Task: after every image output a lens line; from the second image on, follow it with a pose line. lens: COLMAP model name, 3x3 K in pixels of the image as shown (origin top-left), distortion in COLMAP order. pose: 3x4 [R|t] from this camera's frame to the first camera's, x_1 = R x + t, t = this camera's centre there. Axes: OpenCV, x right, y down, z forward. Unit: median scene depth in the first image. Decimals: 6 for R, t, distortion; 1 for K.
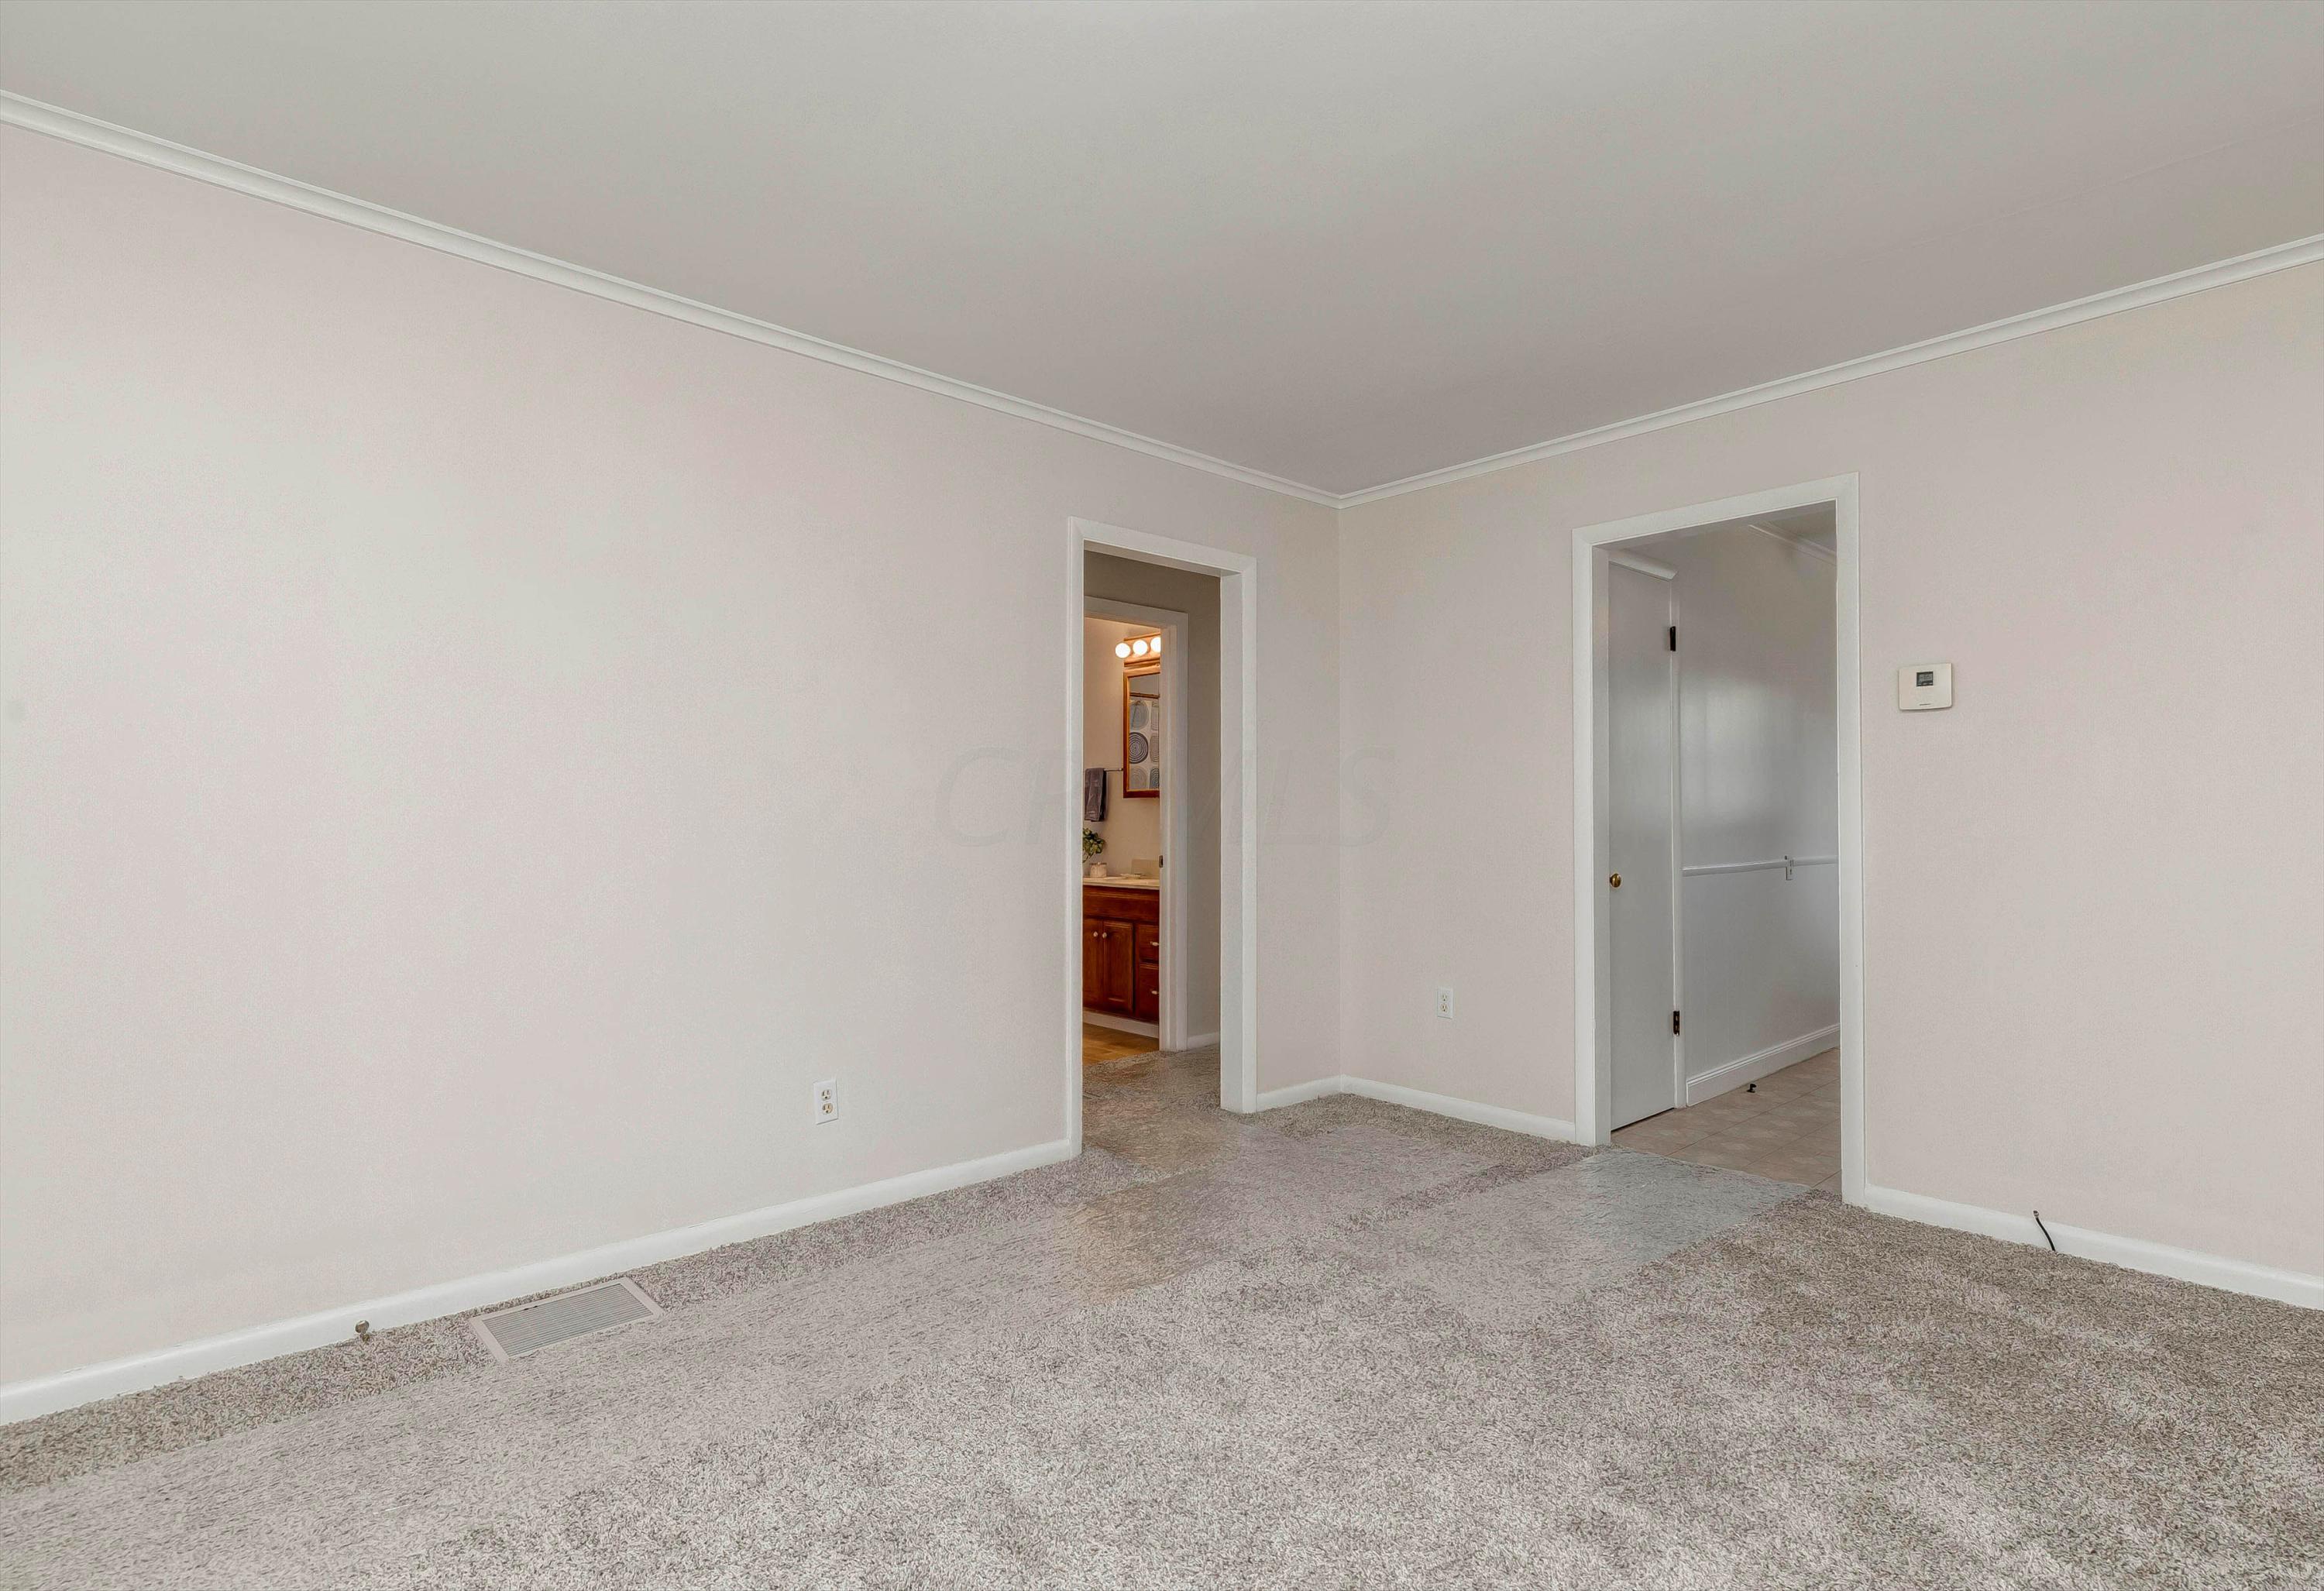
lens RADIAL K [[1148.5, 0, 1162.0], [0, 1148.5, 795.5], [0, 0, 1]] dist [0.000209, 0.000261]
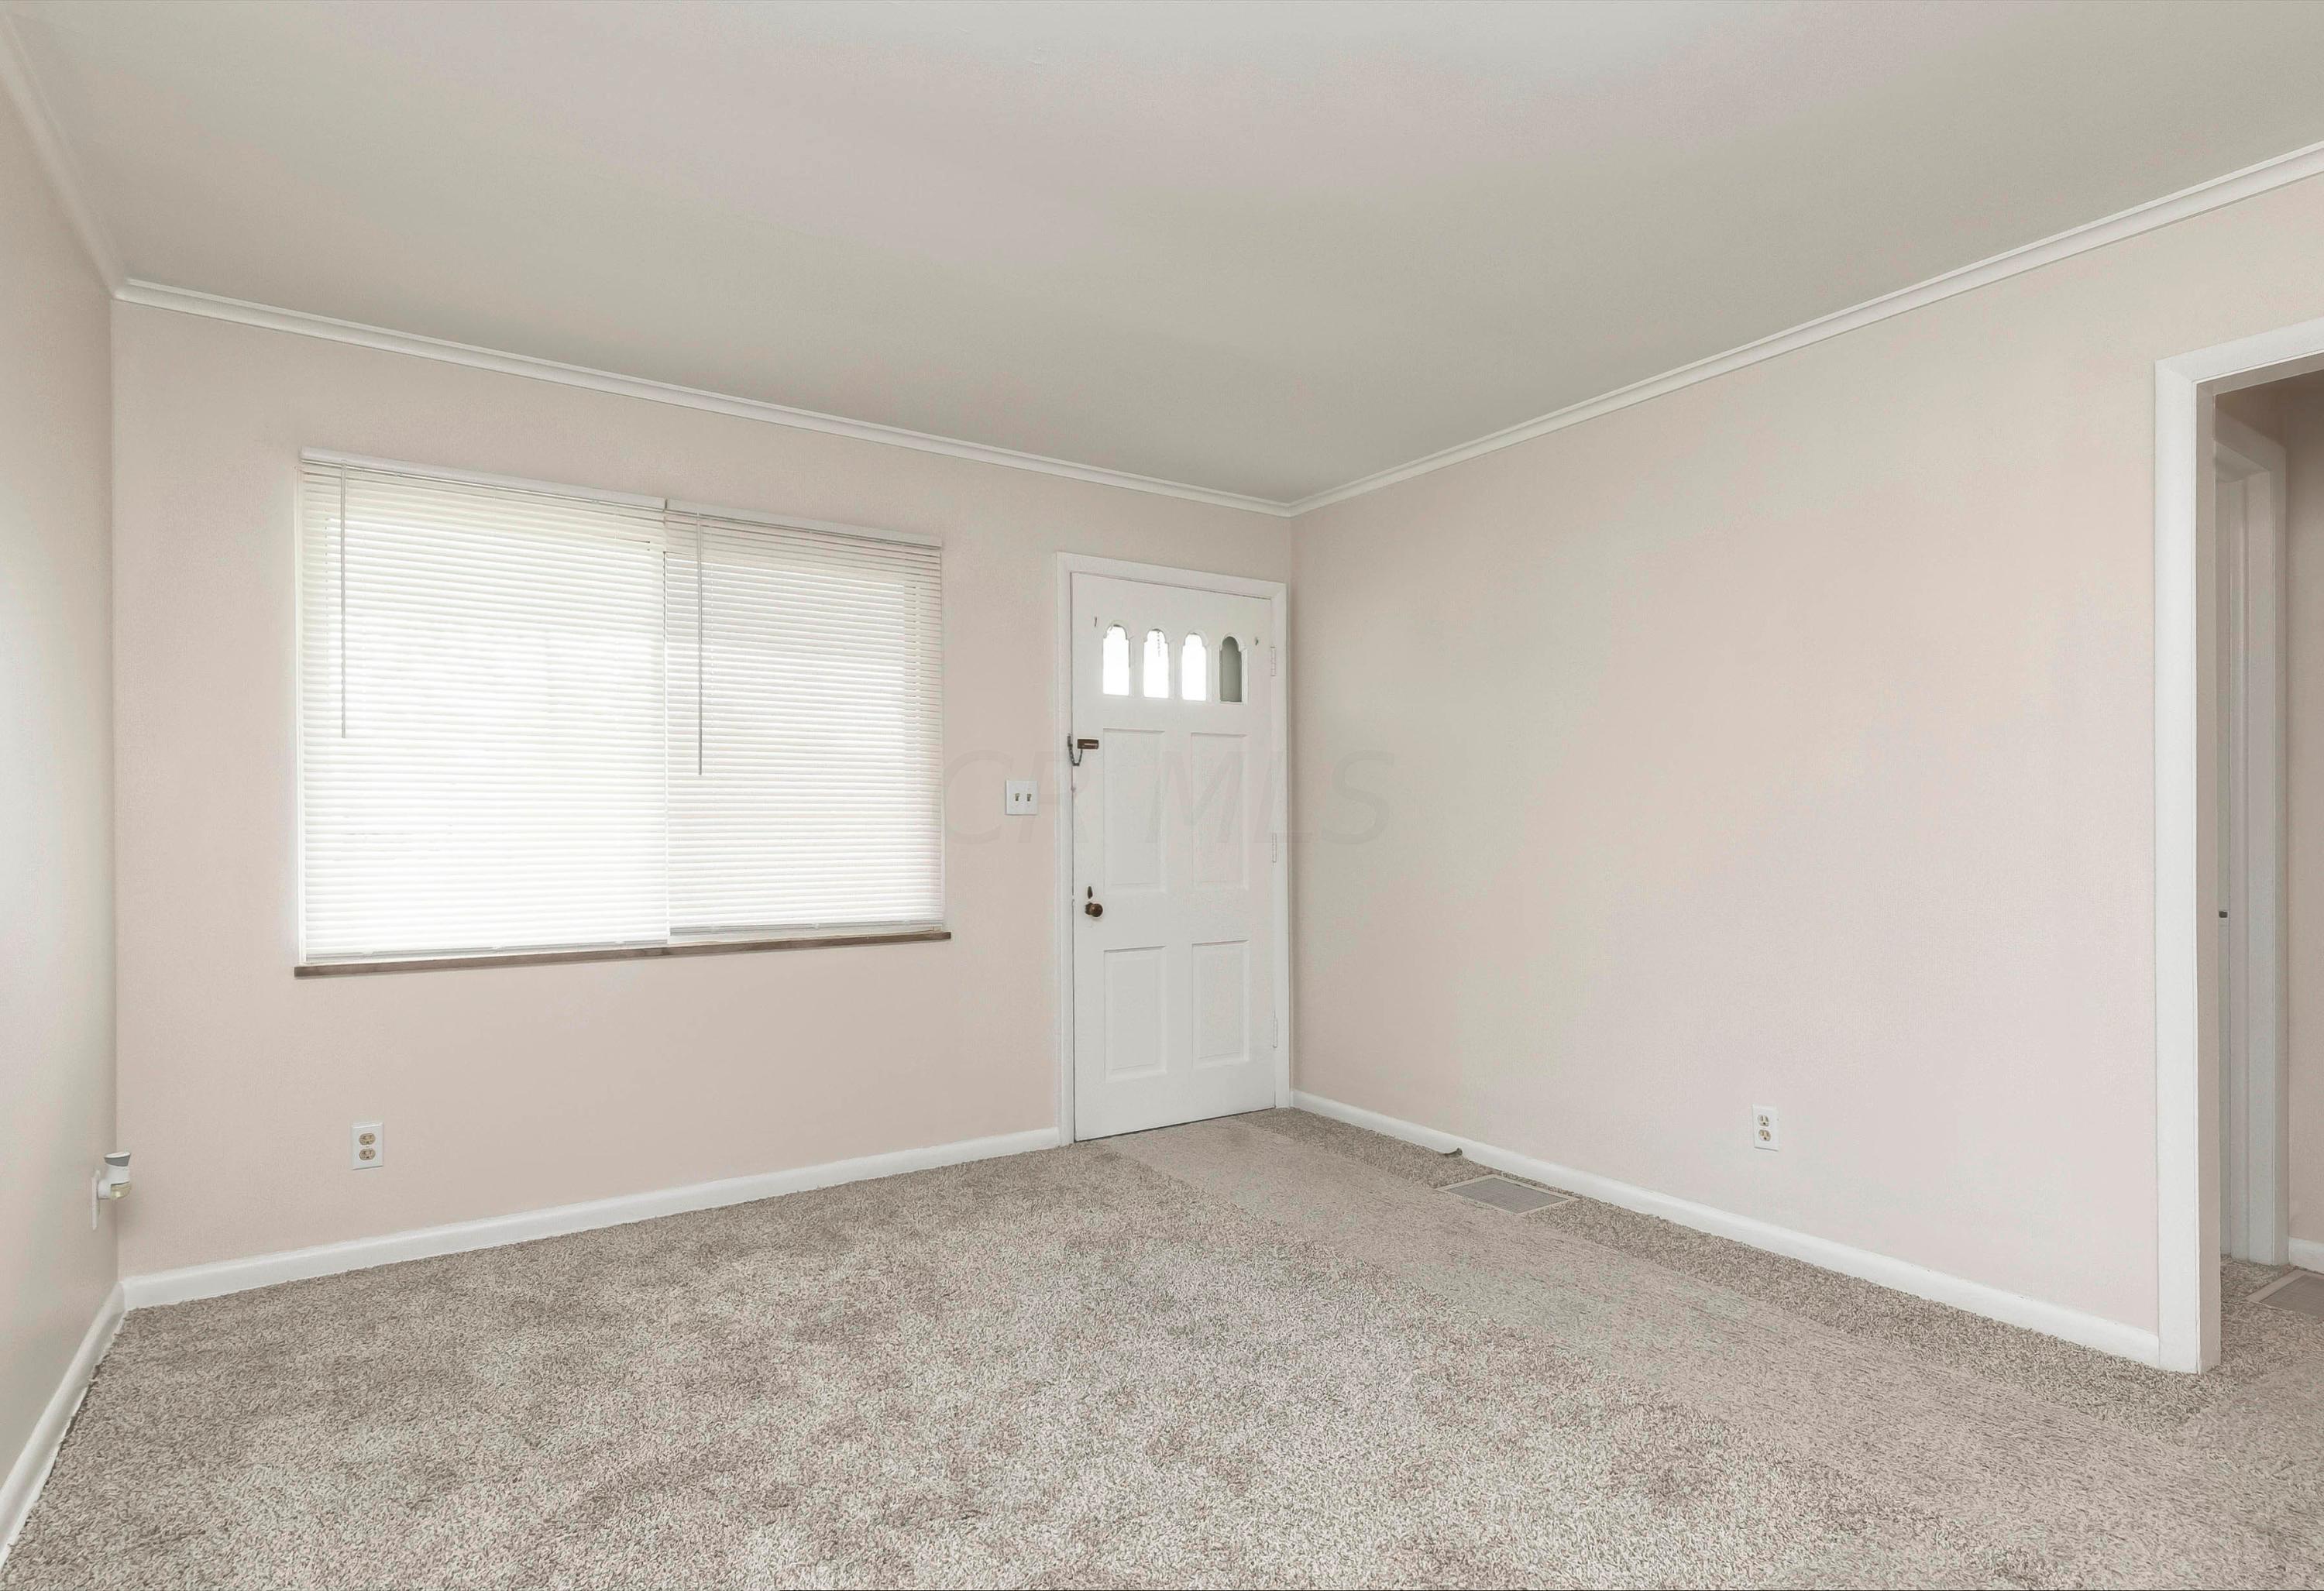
lens RADIAL K [[1176.5, 0, 1161.6], [0, 1176.5, 829.0], [0, 0, 1]] dist [-0.001764, 0.000158]
pose [[-0.148117, 0.003059, -0.988965, 0.913370], [0.024467, 0.999700, -0.000572, 0.001952], [0.988667, -0.024282, -0.148147, 0.776613]]
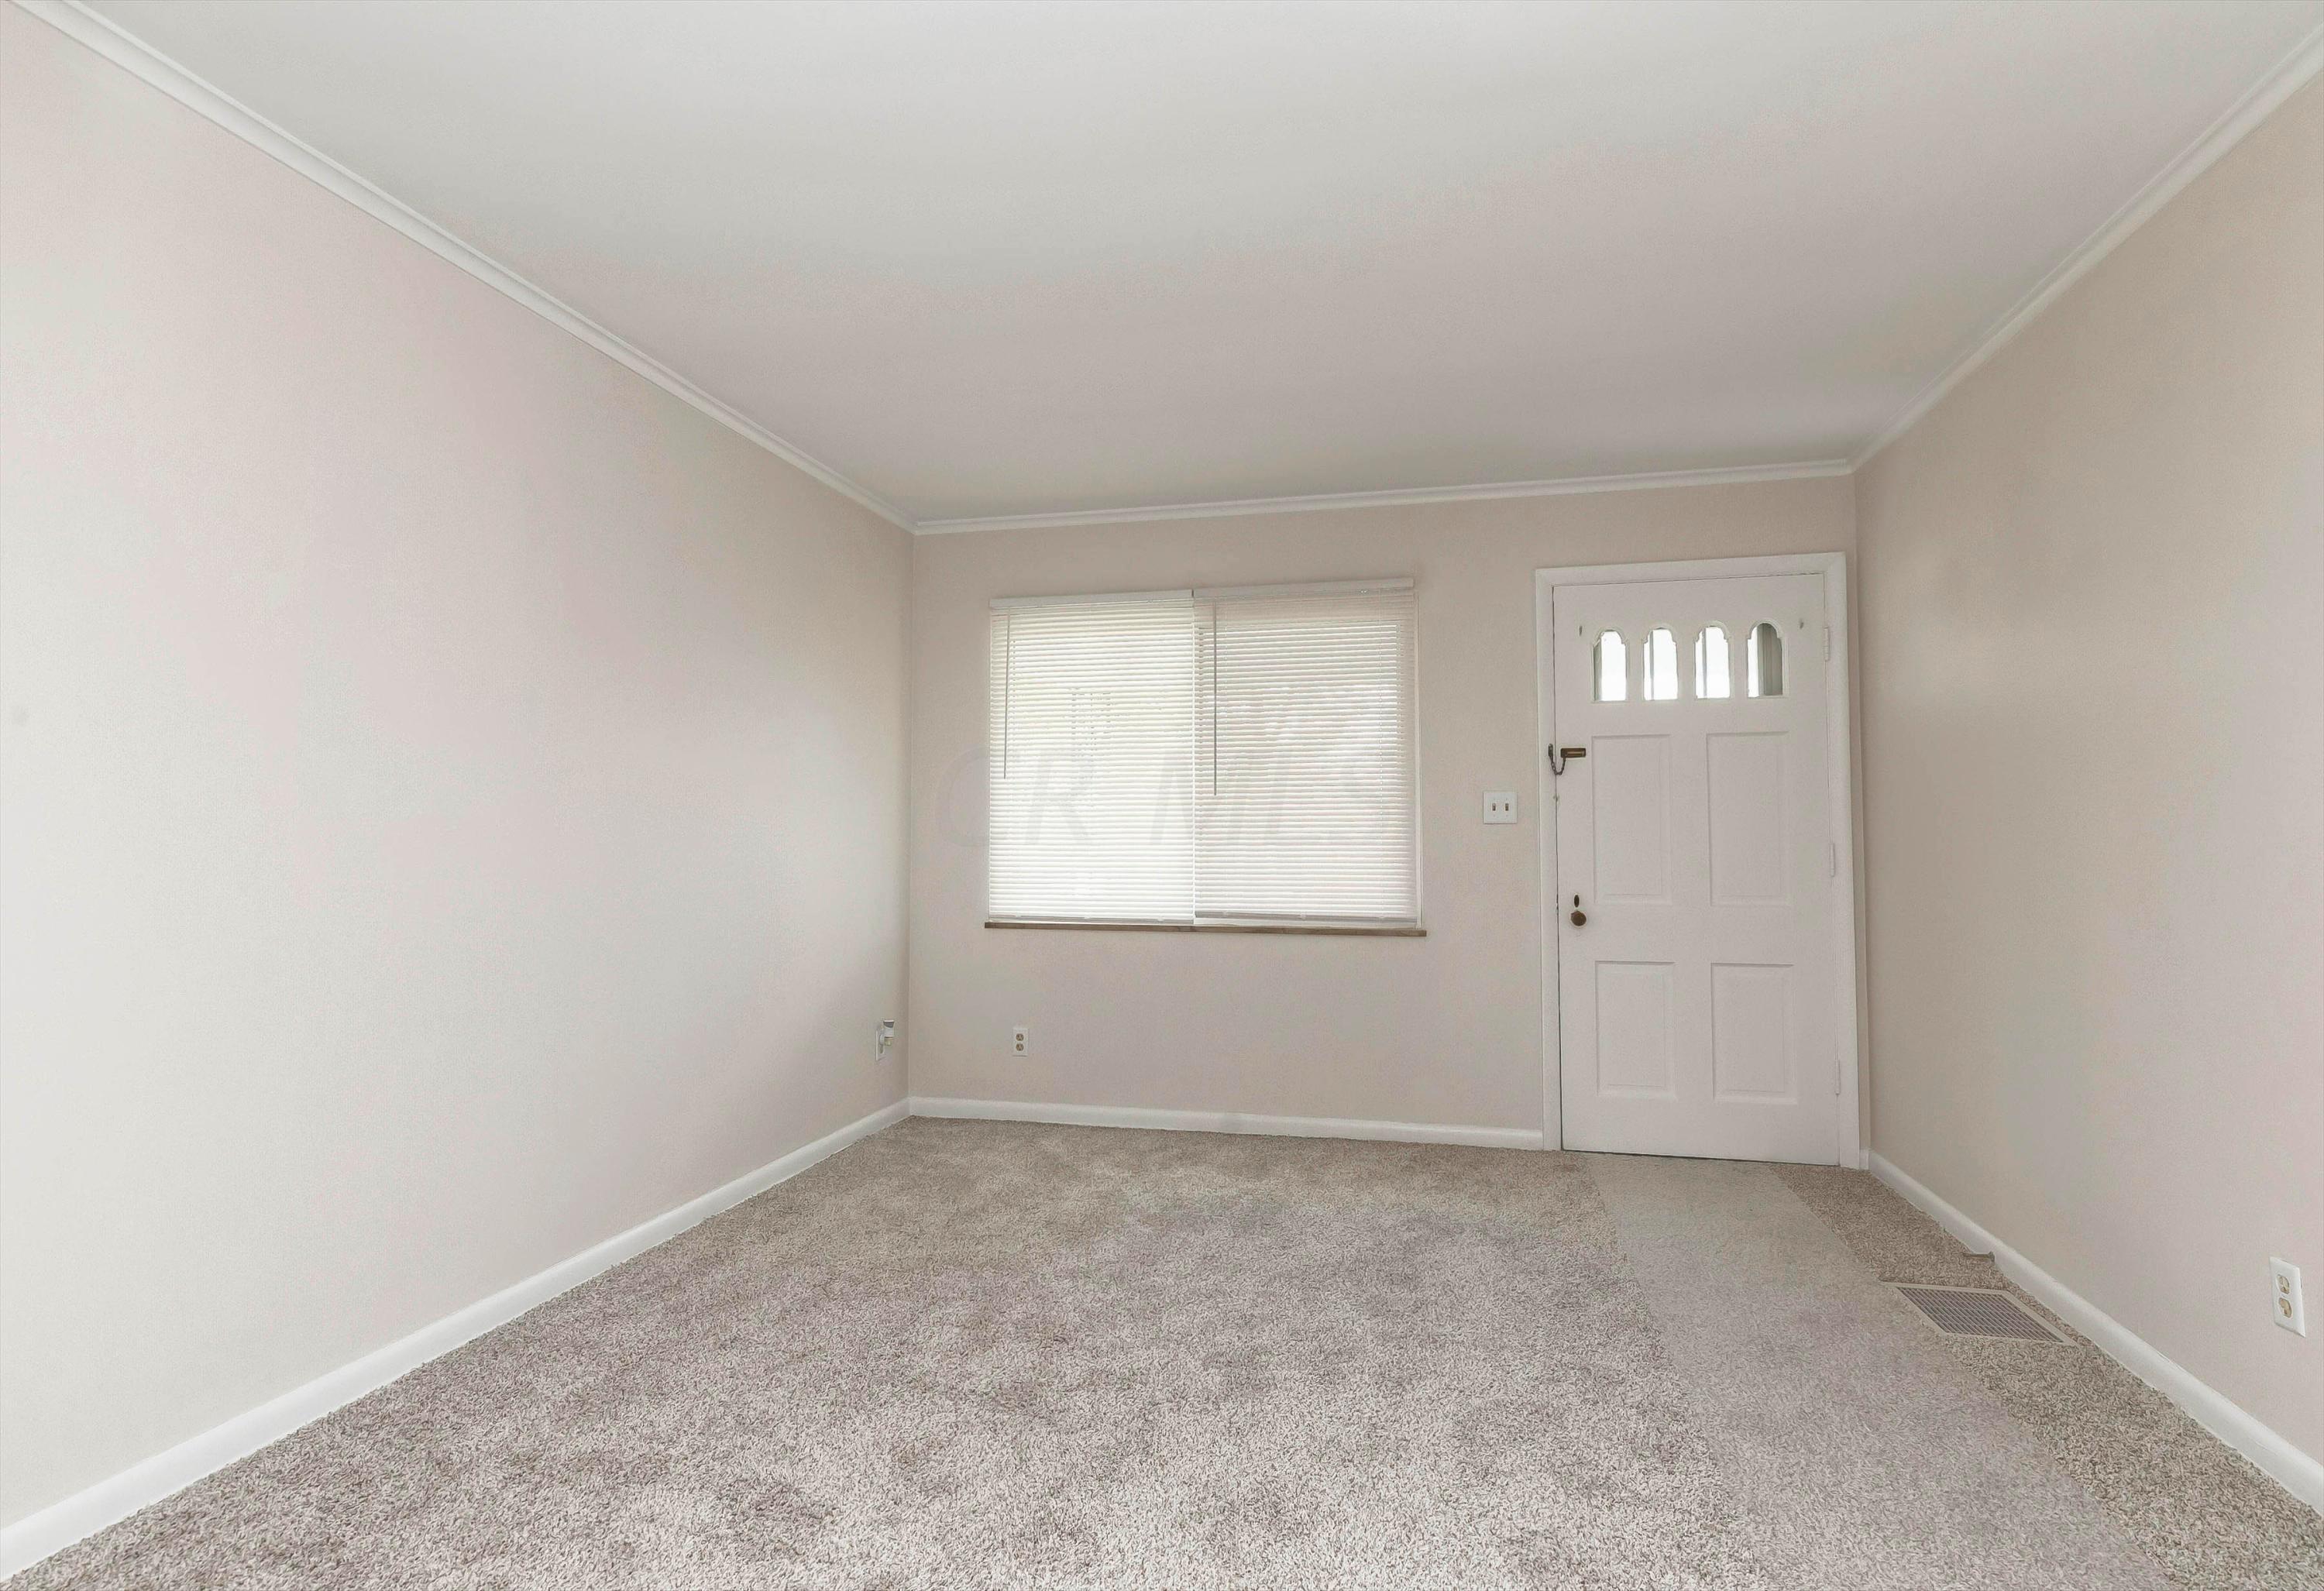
lens RADIAL K [[1148.5, 0, 1162.0], [0, 1148.5, 795.5], [0, 0, 1]] dist [0.000209, 0.000261]
pose [[-0.825880, -0.021086, -0.563451, 0.692785], [0.012993, 0.998324, -0.056403, 0.022758], [0.563696, -0.053903, -0.824222, 1.417872]]
